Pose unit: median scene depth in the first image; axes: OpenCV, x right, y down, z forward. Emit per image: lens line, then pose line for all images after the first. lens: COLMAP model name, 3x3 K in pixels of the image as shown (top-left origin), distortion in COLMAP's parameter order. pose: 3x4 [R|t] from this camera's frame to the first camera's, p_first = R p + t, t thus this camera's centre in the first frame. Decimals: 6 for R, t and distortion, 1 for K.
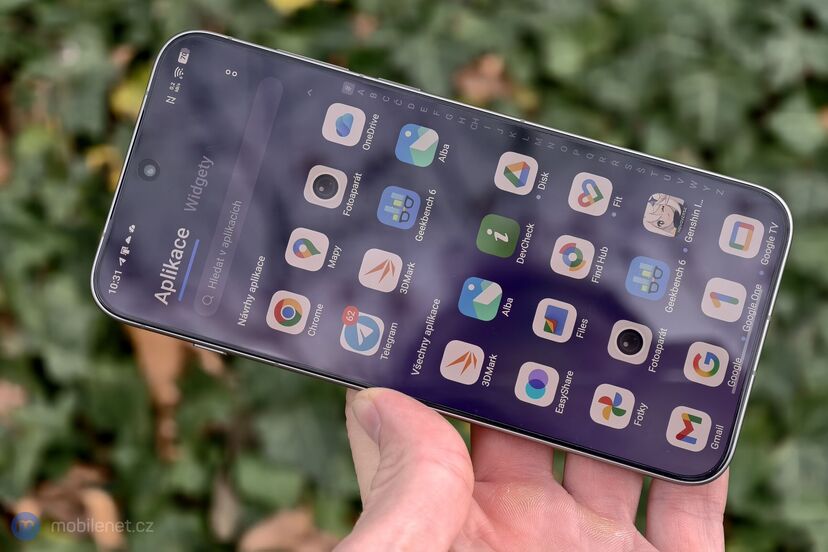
lens RADIAL K [[2023.6, 0, 413.8], [0, 2023.6, 275.5], [0, 0, 1]] dist [0.366289, 0.000000]
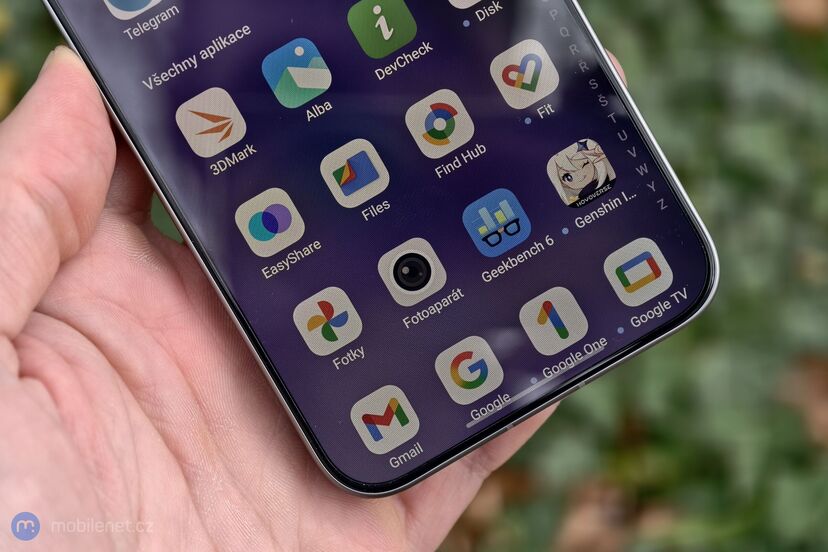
lens RADIAL K [[2023.6, 0, 414.6], [0, 2023.6, 276.7], [0, 0, 1]] dist [0.366289, 0.000000]
pose [[0.712094, 0.685266, 0.152751, 0.004000], [-0.694765, 0.719124, 0.012743, 0.024615], [-0.101115, -0.115200, 0.988182, 0.326941]]
